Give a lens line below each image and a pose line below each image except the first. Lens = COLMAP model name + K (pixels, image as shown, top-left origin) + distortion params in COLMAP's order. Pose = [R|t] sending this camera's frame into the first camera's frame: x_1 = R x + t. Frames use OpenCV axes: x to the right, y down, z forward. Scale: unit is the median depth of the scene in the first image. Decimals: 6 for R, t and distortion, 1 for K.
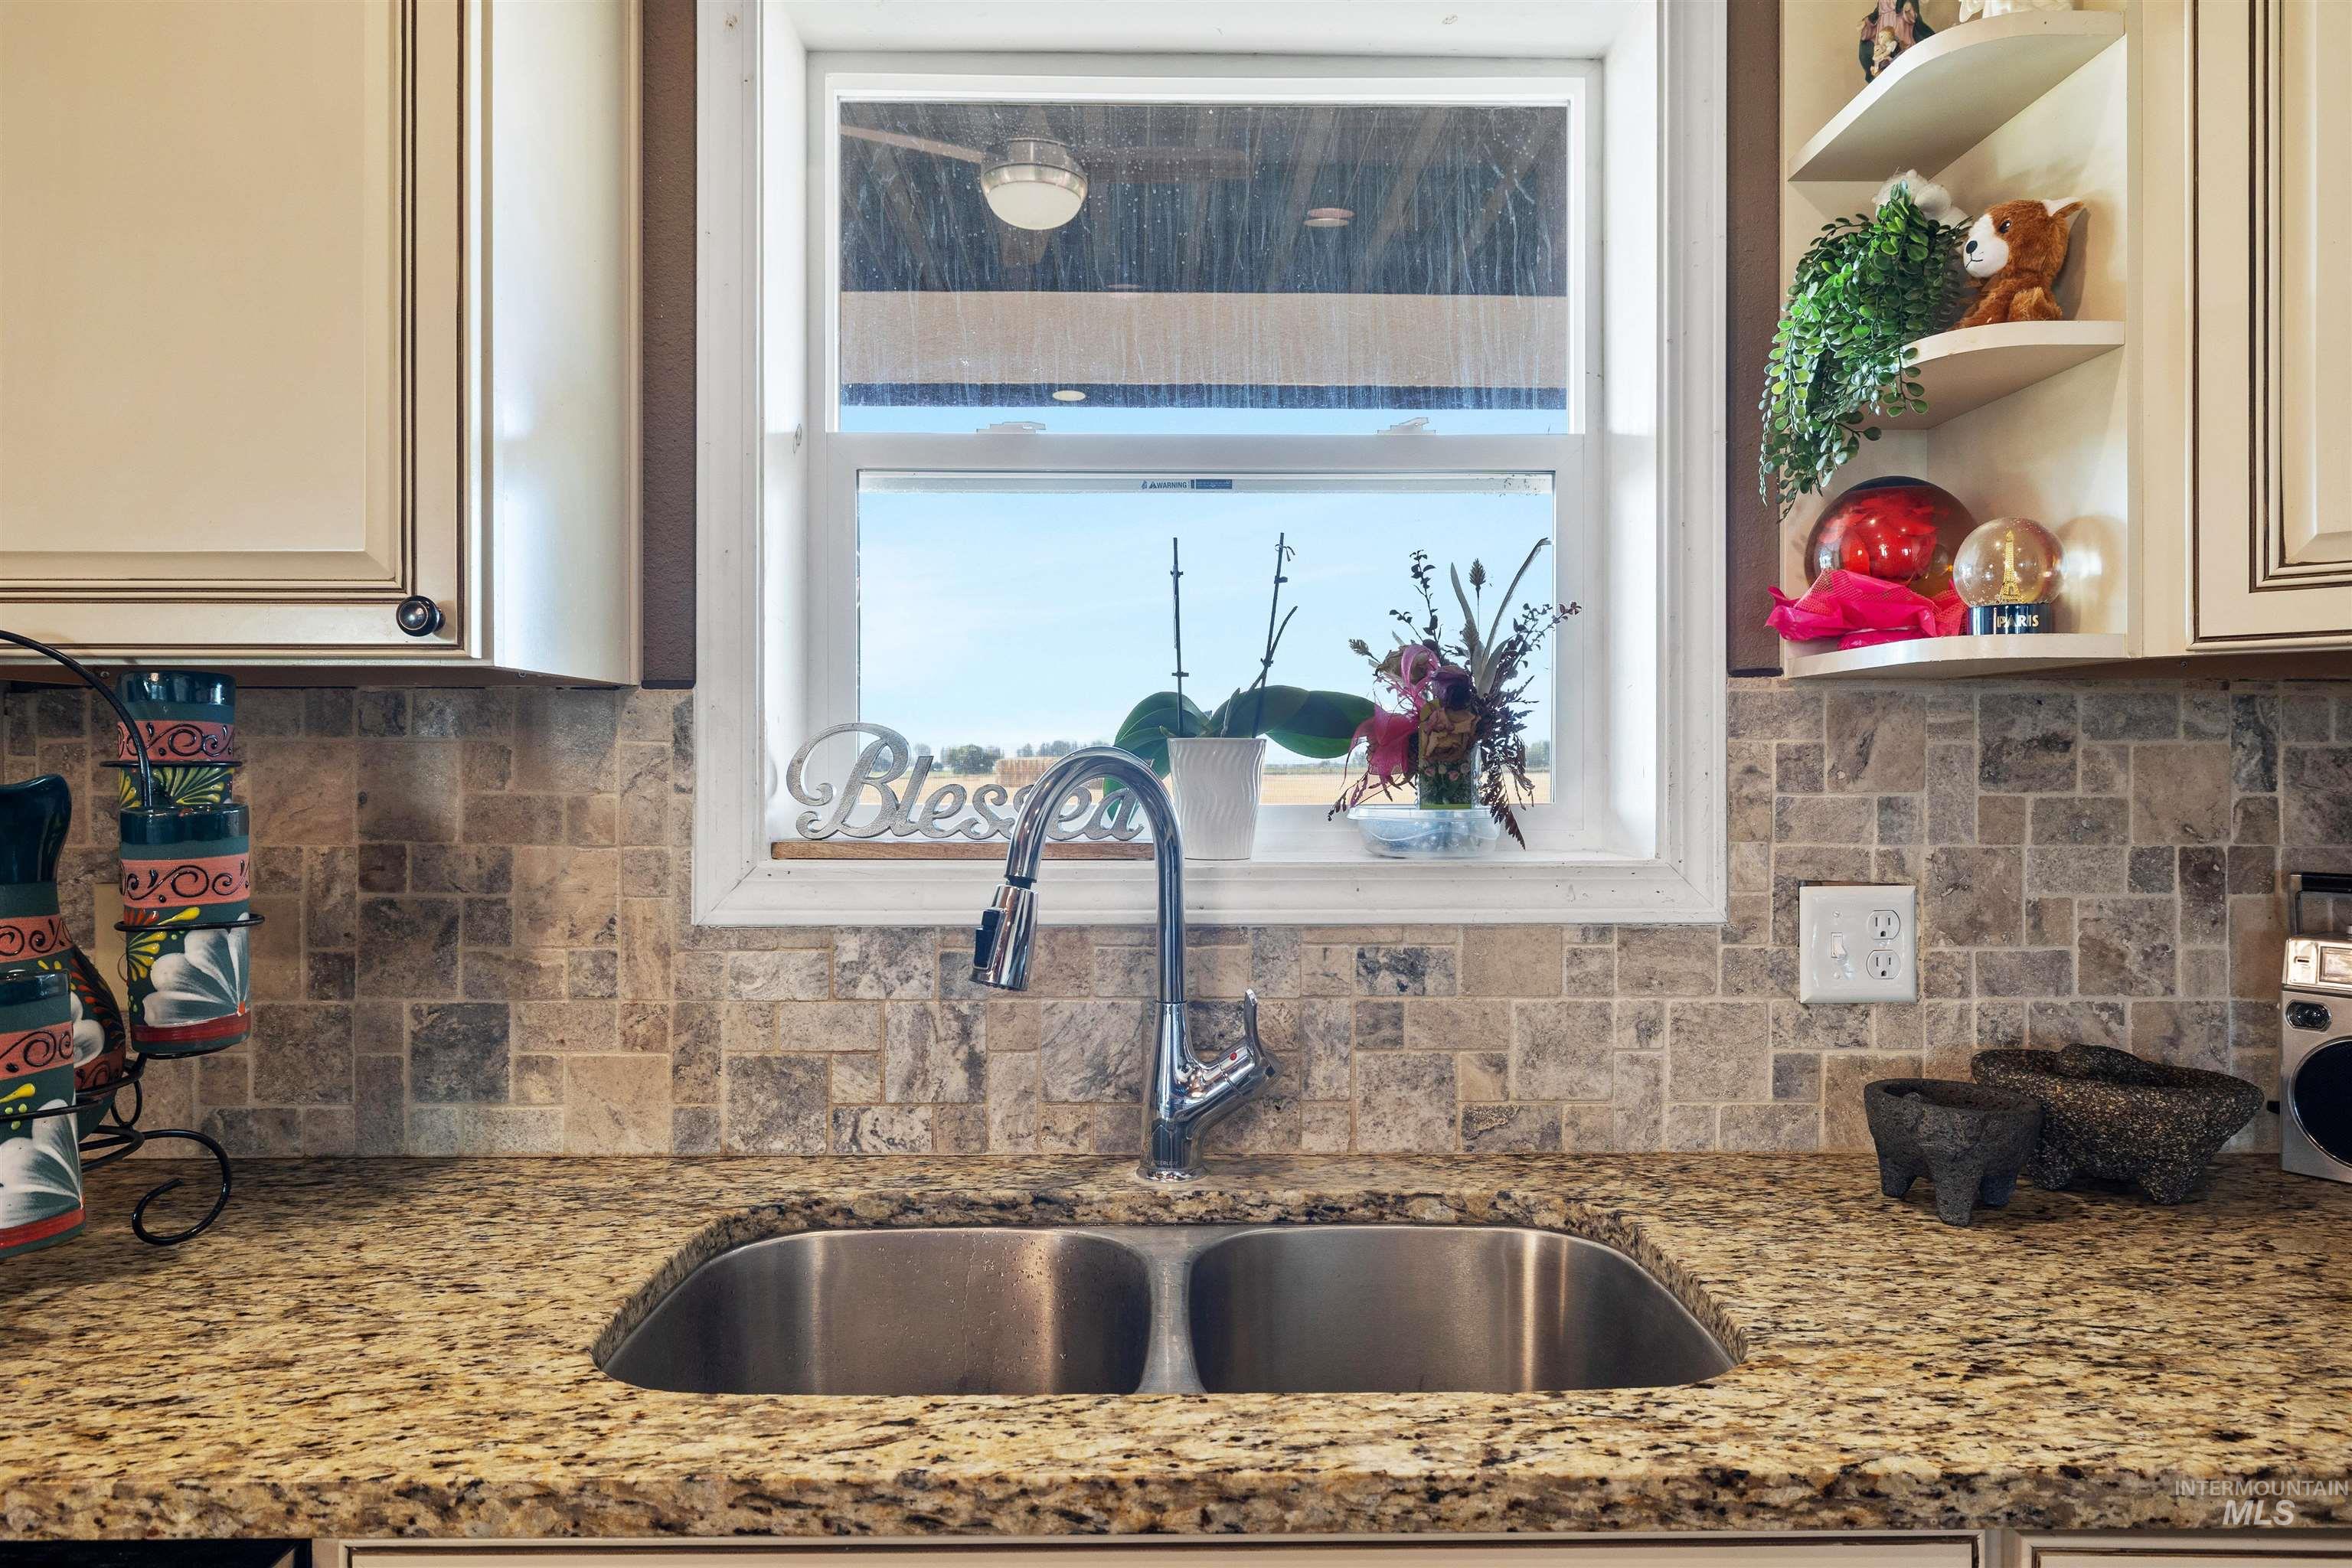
lens RADIAL K [[1435.5, 0, 1176.5], [0, 1435.5, 778.5], [0, 0, 1]] dist [0.000157, -0.002447]
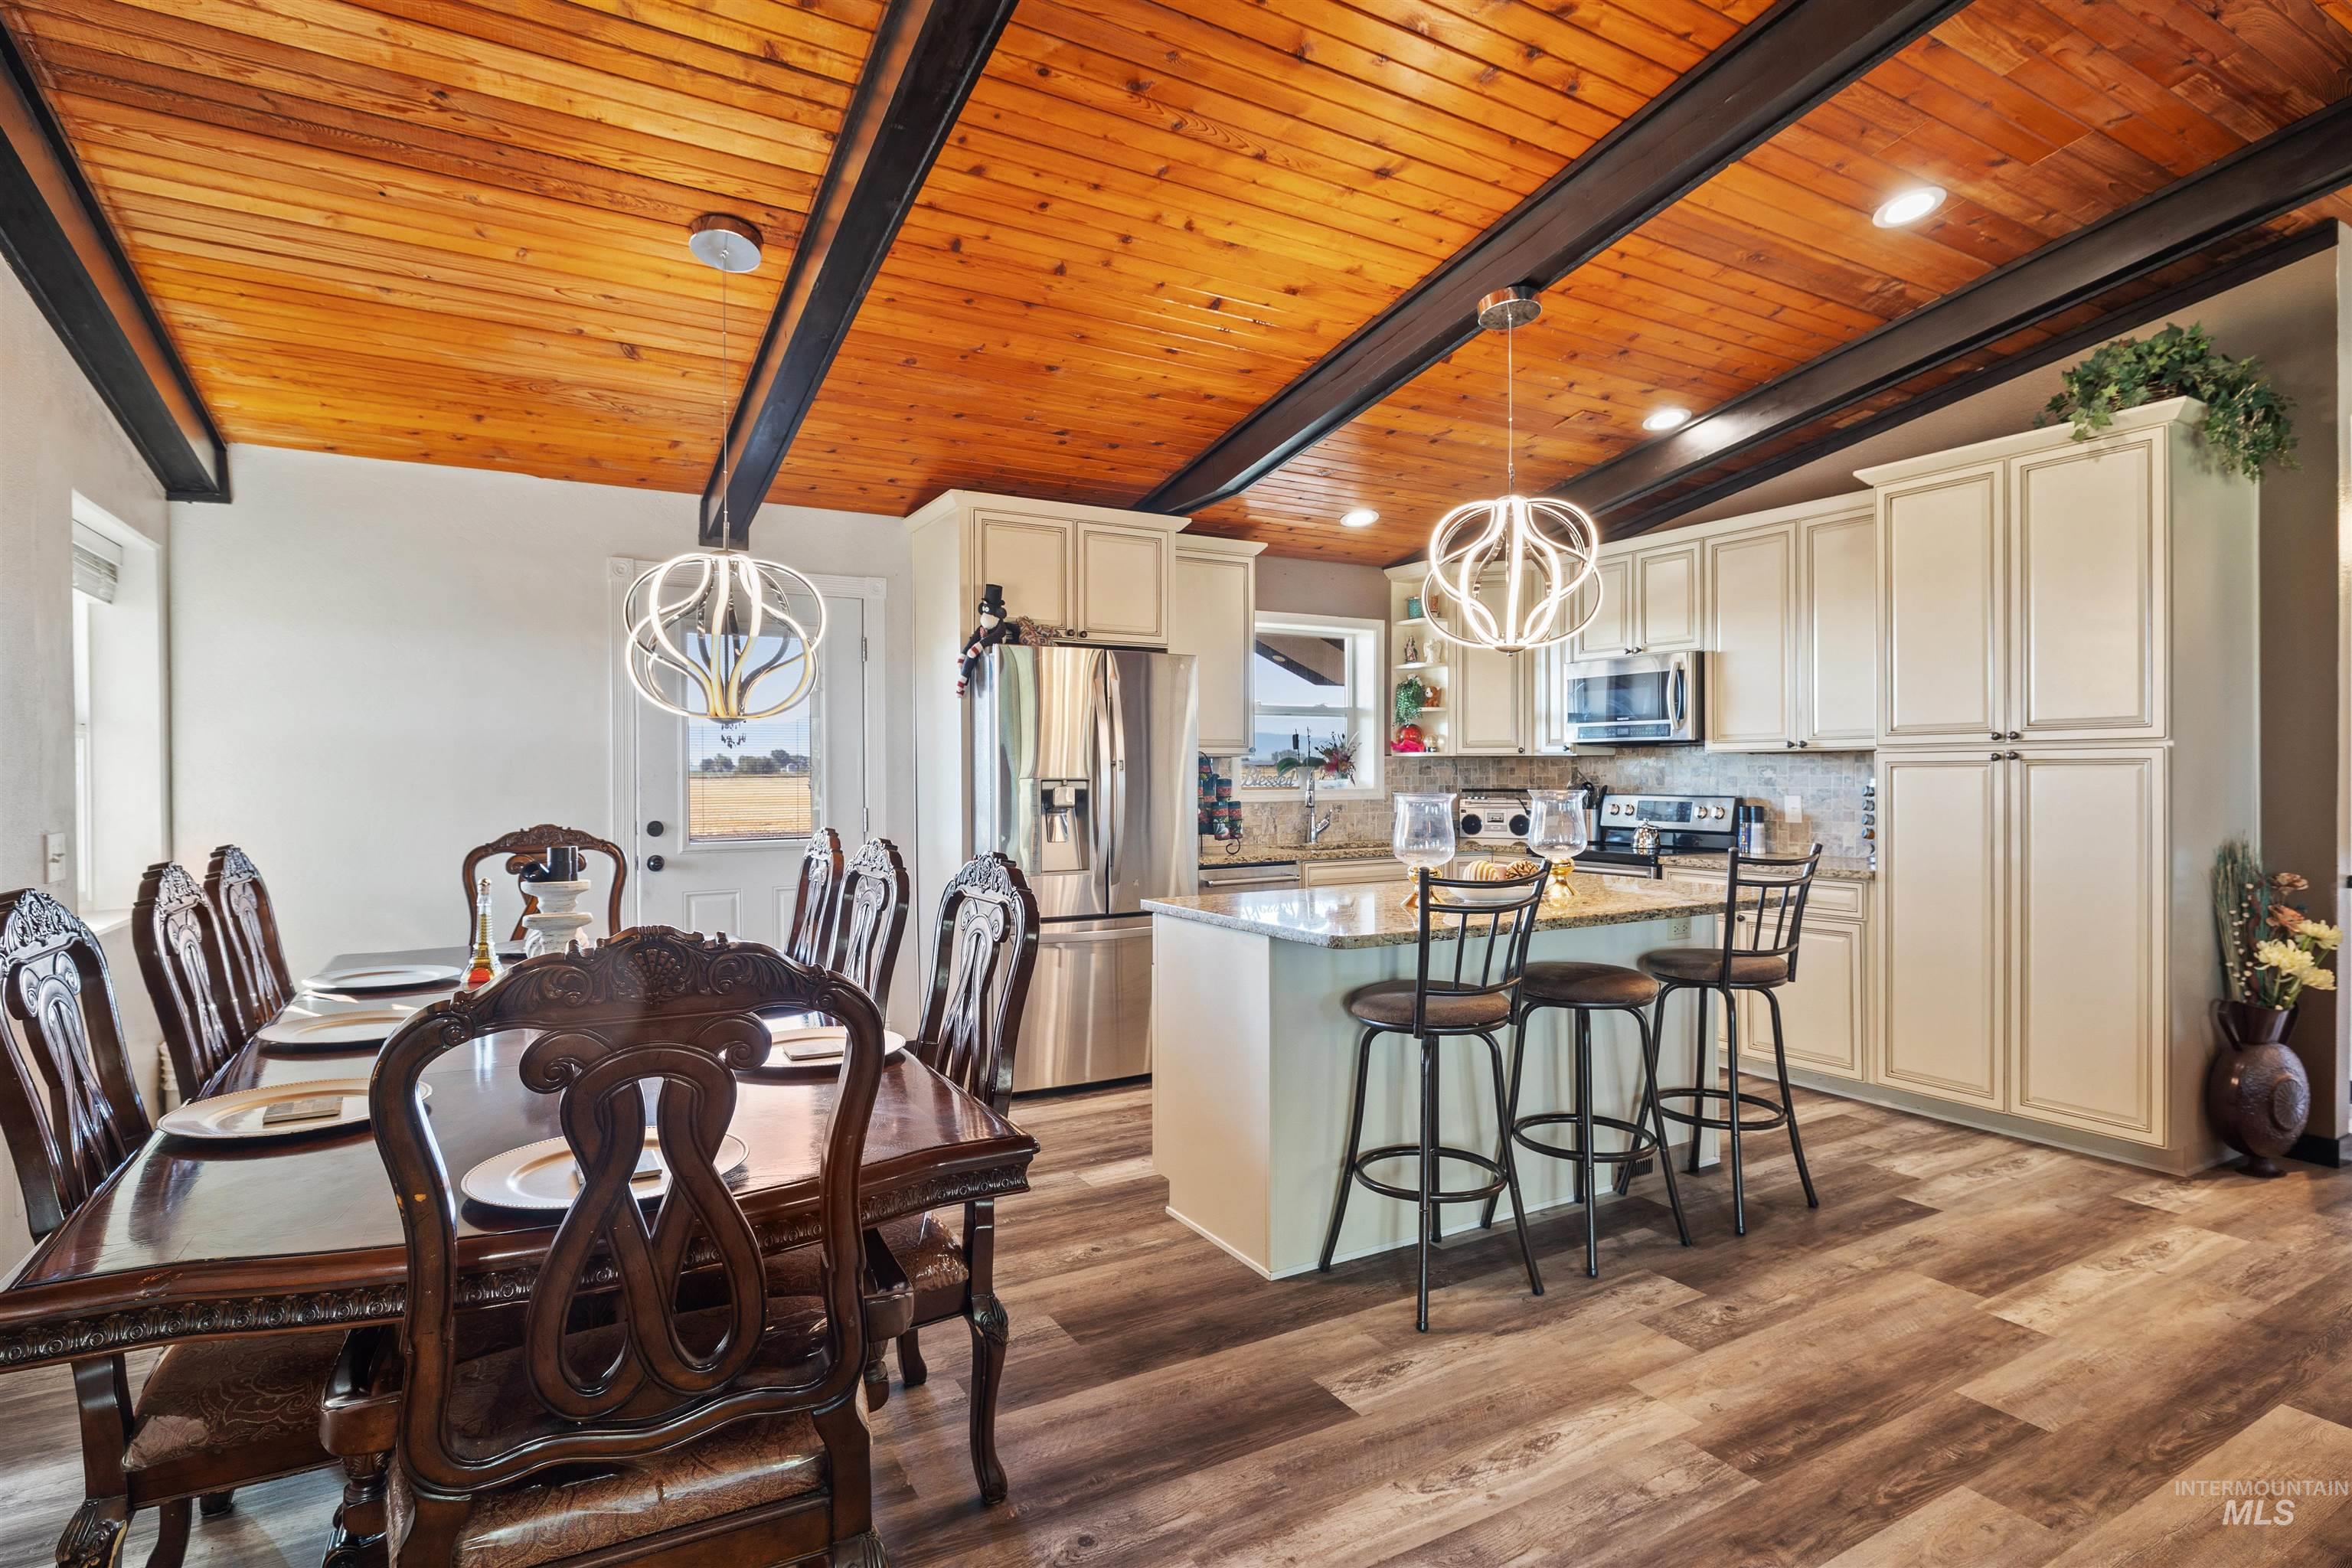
lens RADIAL K [[1169.2, 0, 1176.0], [0, 1169.2, 784.0], [0, 0, 1]] dist [-0.004391, -0.000401]
pose [[0.875392, -0.009692, 0.483316, -2.601029], [0.004127, 0.999912, 0.012575, -0.021149], [-0.483396, -0.009014, 0.875356, -2.678165]]
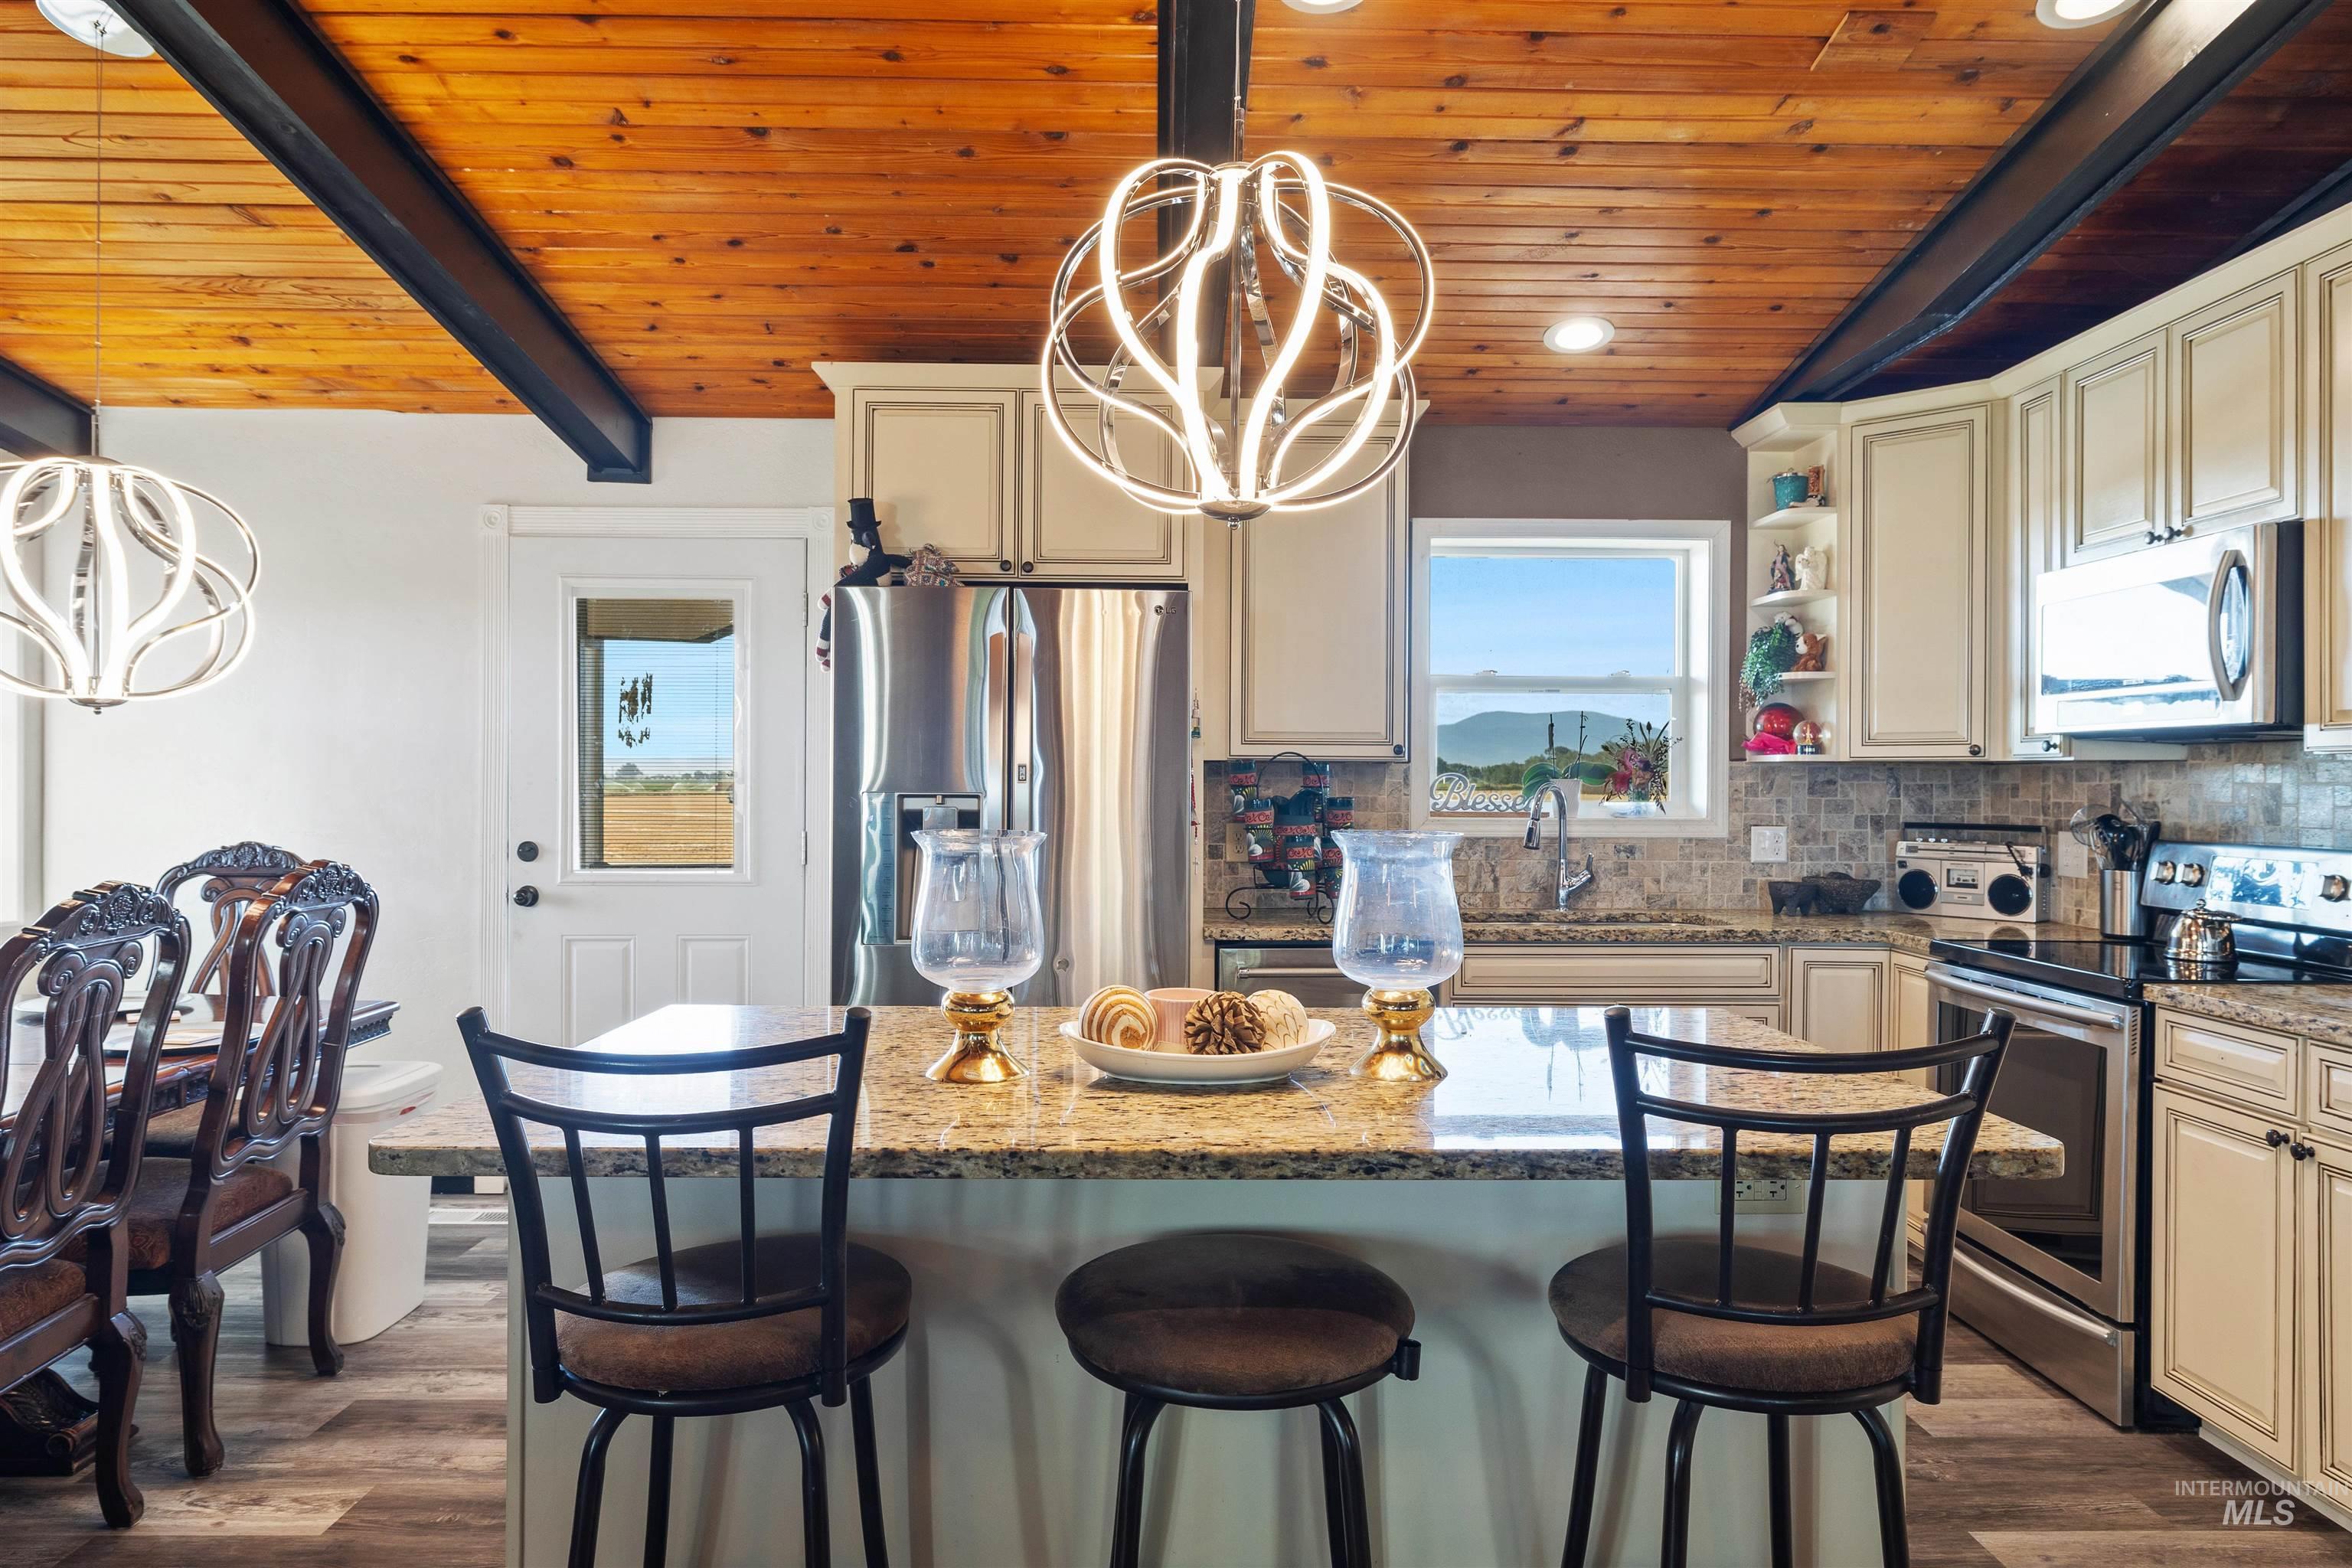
lens RADIAL K [[1435.5, 0, 1176.5], [0, 1435.5, 778.5], [0, 0, 1]] dist [0.000157, -0.002447]
pose [[0.999967, 0.005086, 0.006386, -0.876004], [-0.005070, 0.999984, -0.002466, -0.017822], [-0.006398, 0.002434, 0.999977, -2.211775]]
